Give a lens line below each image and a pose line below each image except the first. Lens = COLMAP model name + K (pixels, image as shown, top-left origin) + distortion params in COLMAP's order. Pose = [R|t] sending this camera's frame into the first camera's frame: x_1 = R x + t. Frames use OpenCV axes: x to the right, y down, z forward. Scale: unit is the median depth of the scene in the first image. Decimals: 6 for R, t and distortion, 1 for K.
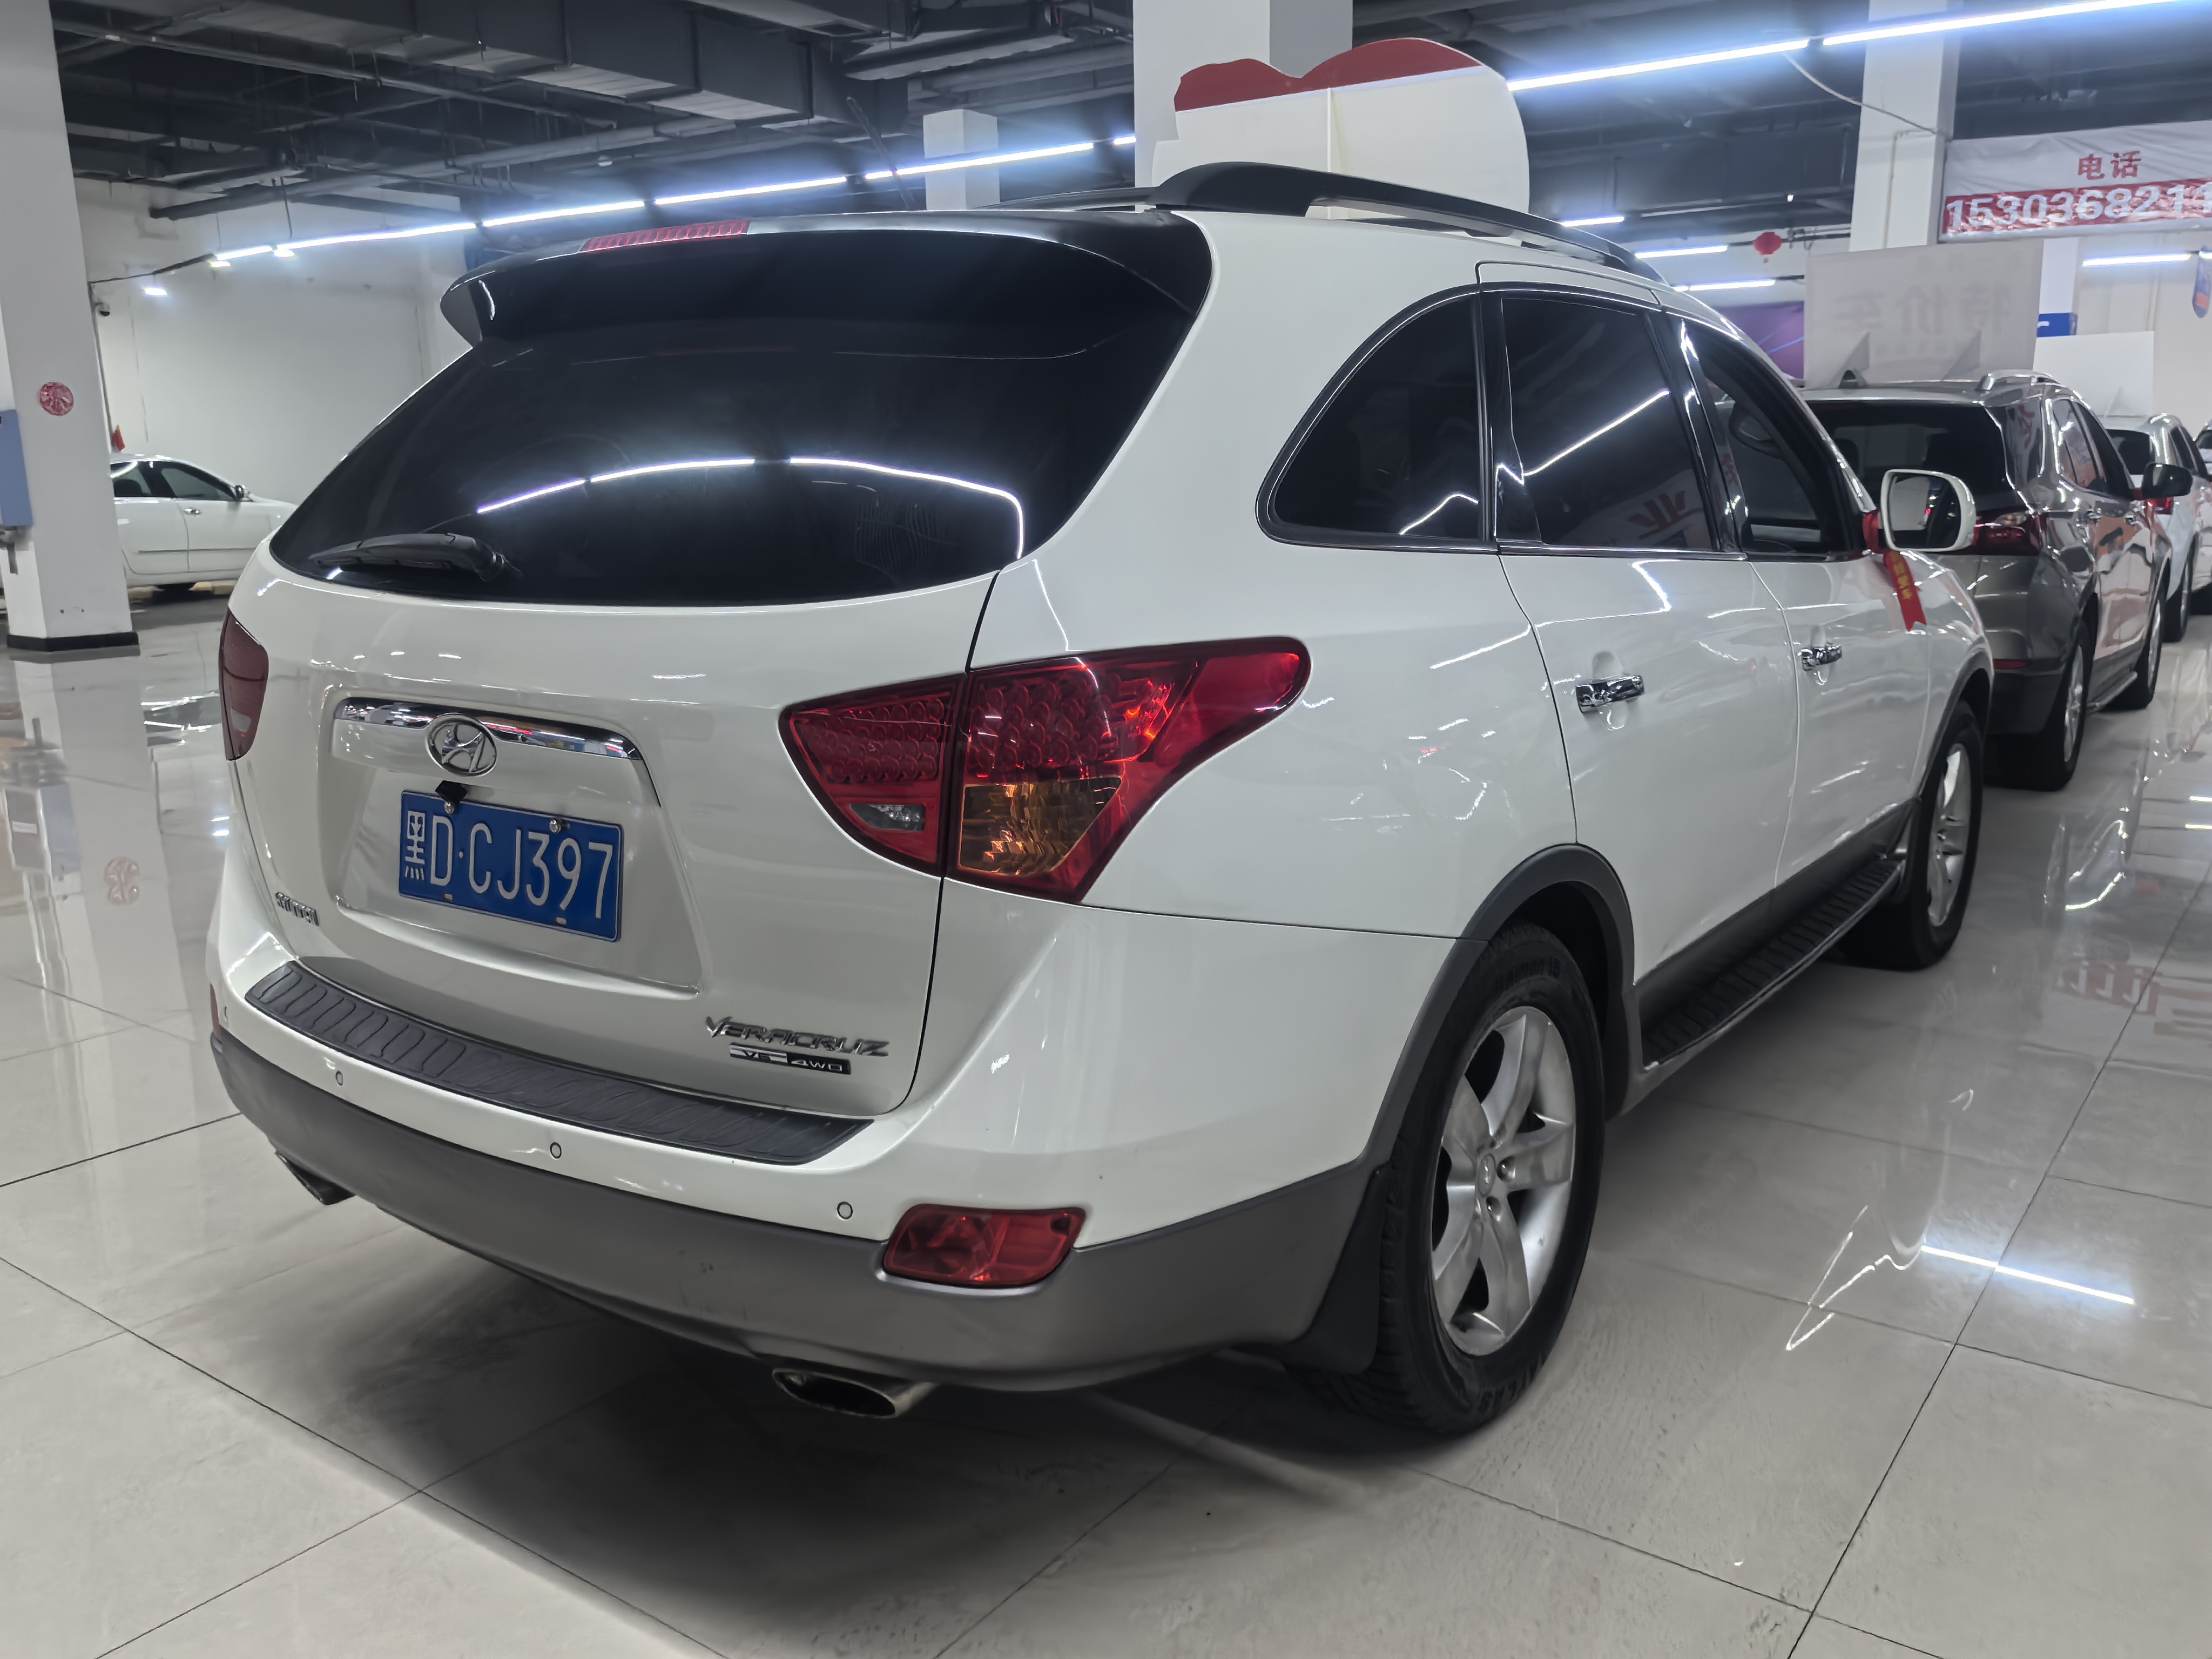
lens RADIAL K [[1771.3, 0, 1103.1], [0, 1771.3, 845.5], [0, 0, 1]] dist [0.035102, -0.010404]
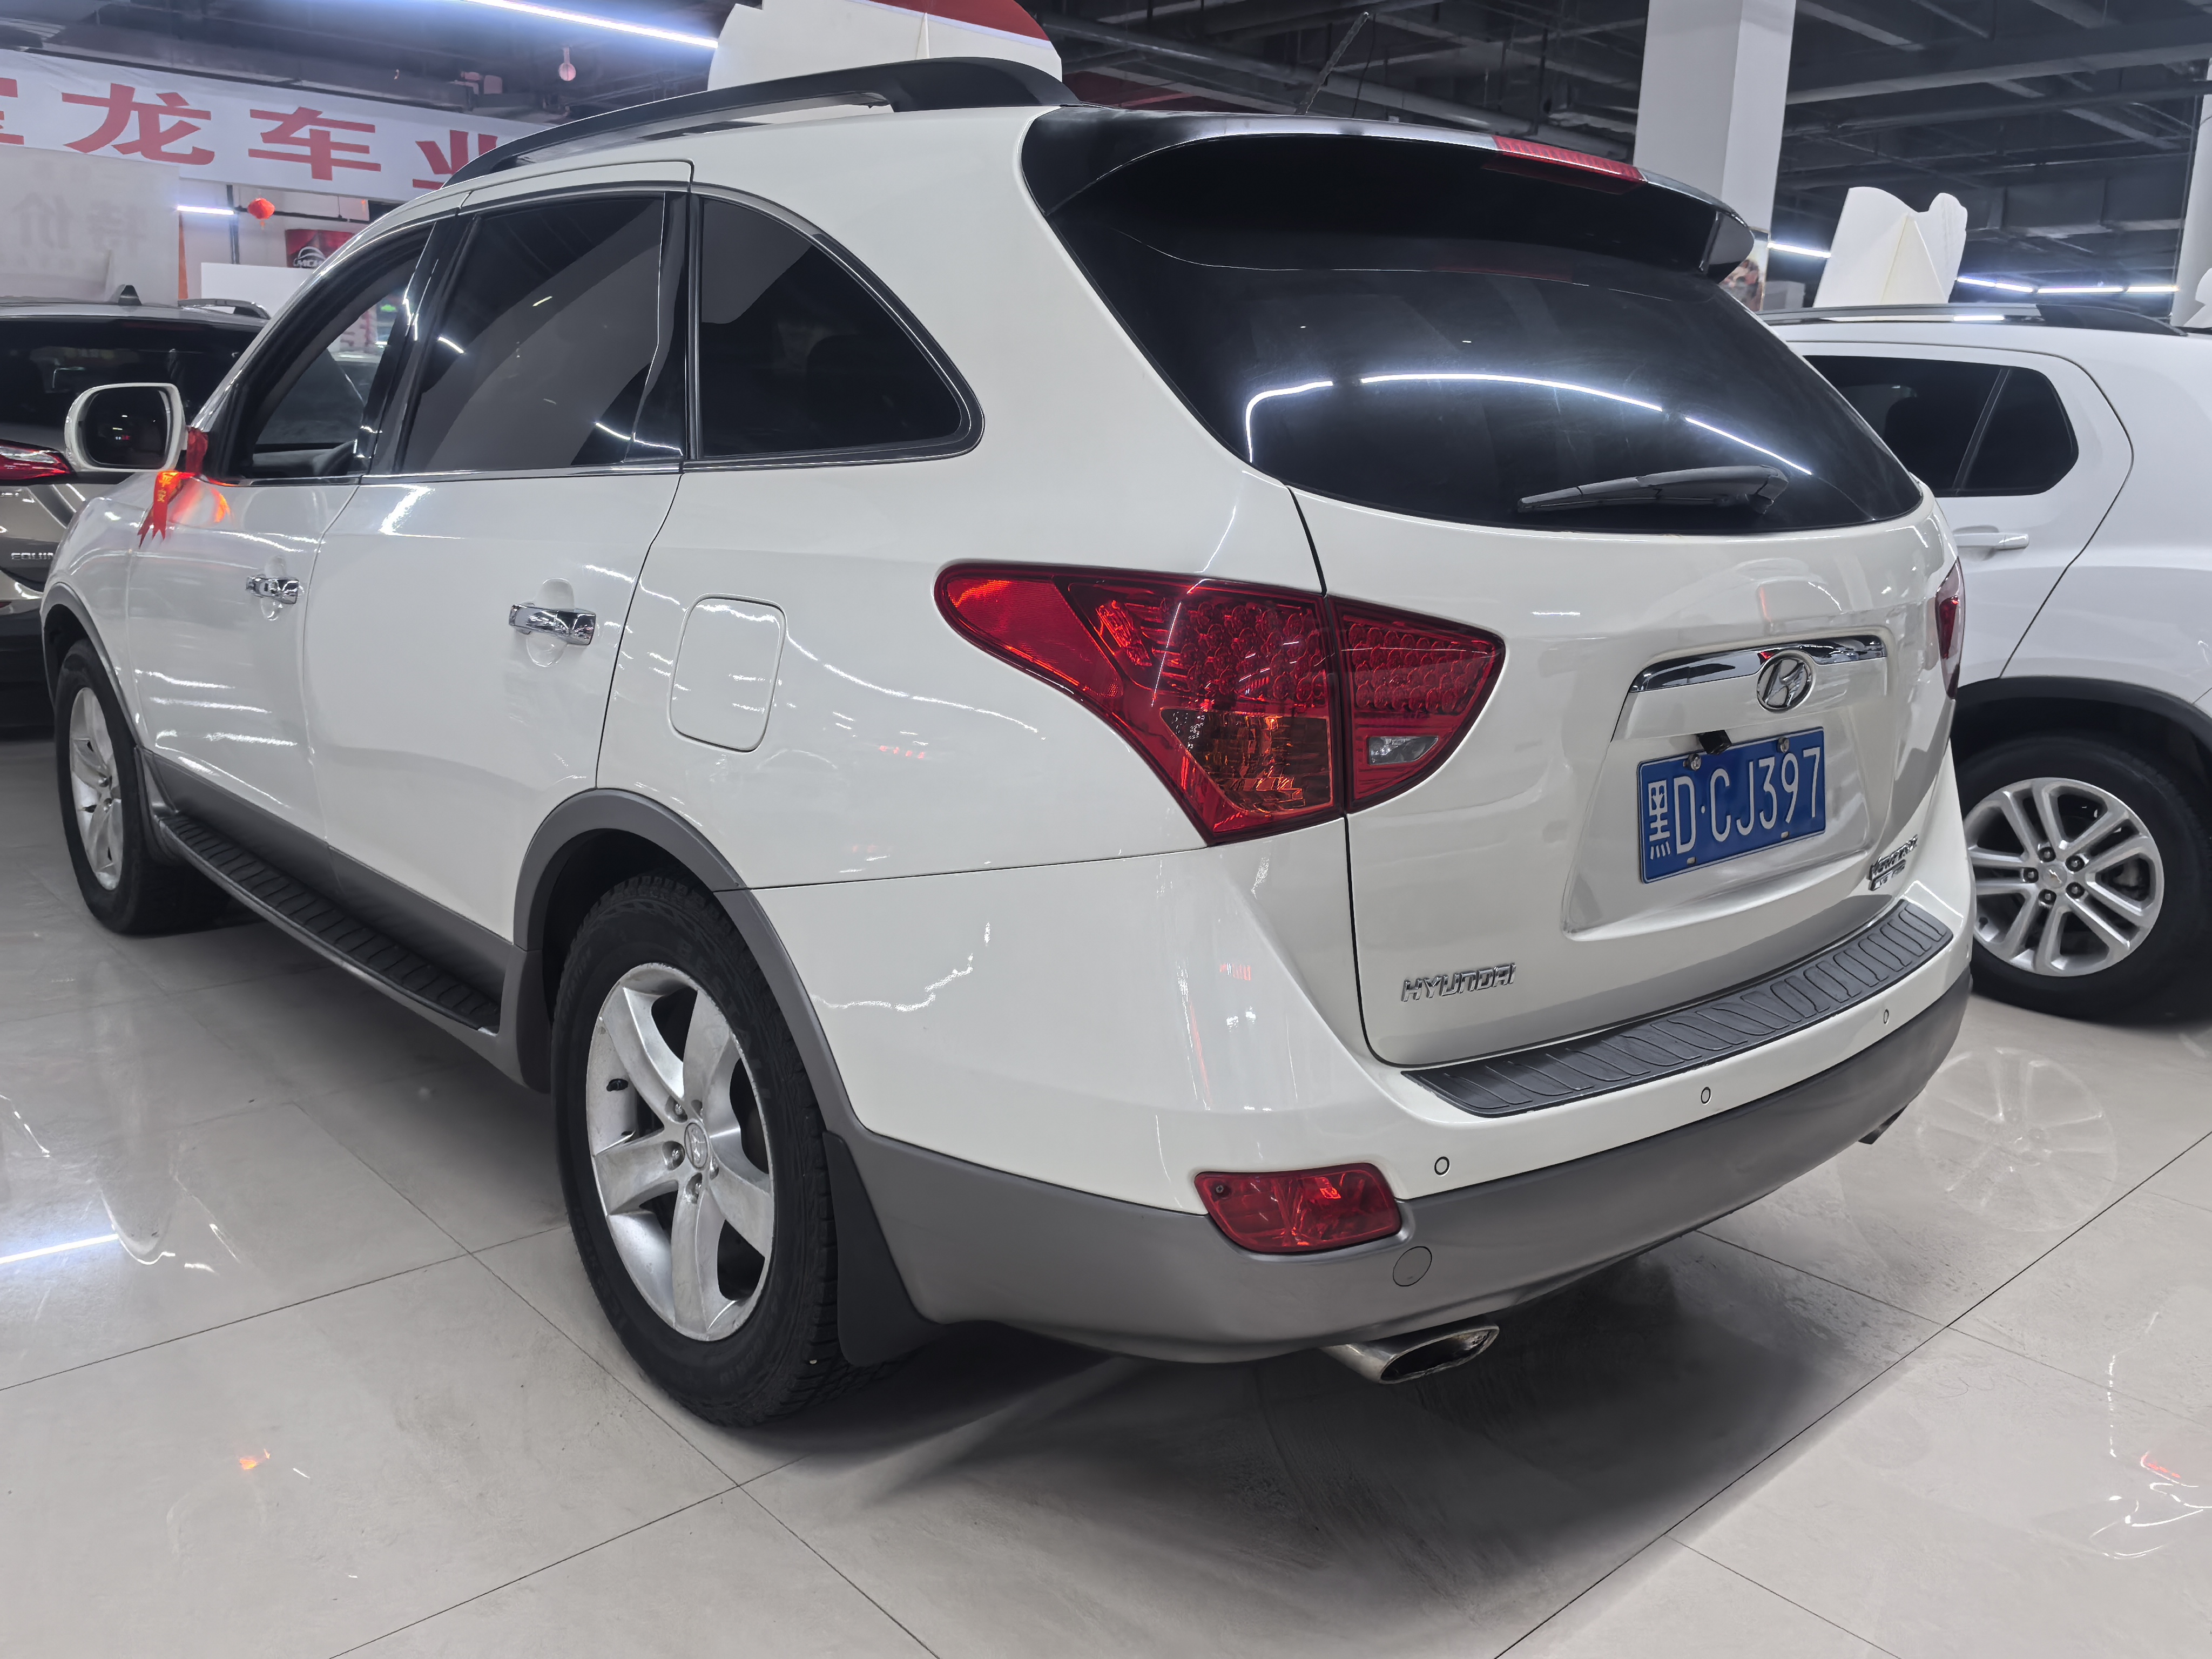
lens RADIAL K [[1771.3, 0, 1102.0], [0, 1771.3, 816.0], [0, 0, 1]] dist [0.035102, -0.010404]
pose [[0.207995, -0.195869, 0.958318, -1.301171], [0.176187, 0.971222, 0.160266, -0.193731], [-0.962131, 0.135508, 0.236519, 1.067181]]
